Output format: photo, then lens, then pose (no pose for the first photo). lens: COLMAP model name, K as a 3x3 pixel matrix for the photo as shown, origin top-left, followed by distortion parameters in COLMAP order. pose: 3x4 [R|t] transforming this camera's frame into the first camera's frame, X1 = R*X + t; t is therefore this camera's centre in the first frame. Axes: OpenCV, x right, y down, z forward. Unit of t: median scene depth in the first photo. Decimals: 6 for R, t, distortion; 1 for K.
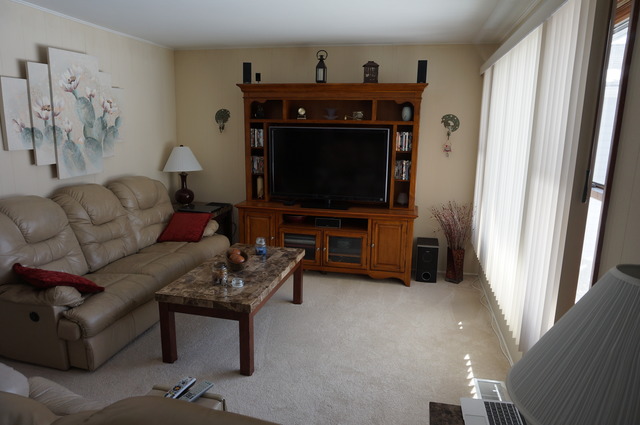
lens RADIAL K [[425.8, 0, 320.0], [0, 425.8, 212.5], [0, 0, 1]] dist [-0.034611, 0.003943]
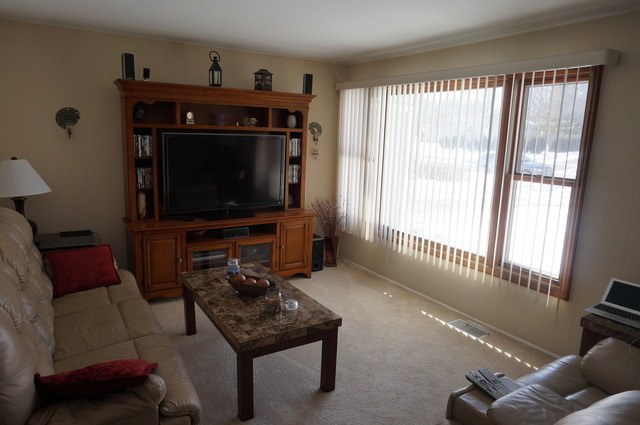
lens RADIAL K [[425.8, 0, 320.0], [0, 425.8, 212.5], [0, 0, 1]] dist [-0.034611, 0.003943]
pose [[0.705244, -0.126634, 0.697564, -0.523347], [0.118319, 0.991143, 0.060308, -0.058672], [-0.699022, 0.040003, 0.713980, 0.183821]]
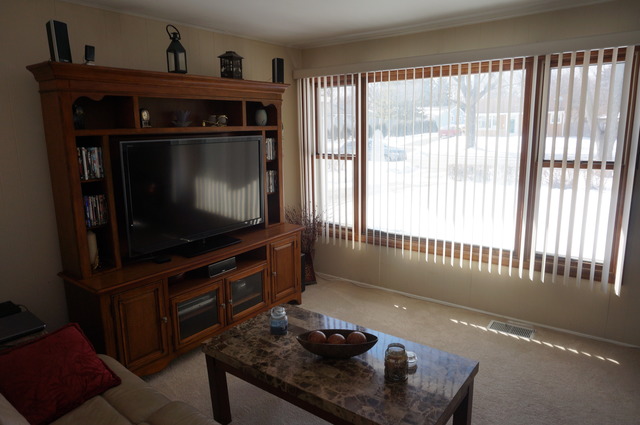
lens RADIAL K [[425.8, 0, 320.0], [0, 425.8, 212.5], [0, 0, 1]] dist [-0.034611, 0.003943]
pose [[0.408709, -0.204636, 0.889427, -0.556029], [0.206004, 0.970074, 0.128528, -0.128965], [-0.889111, 0.130695, 0.438634, 0.529249]]
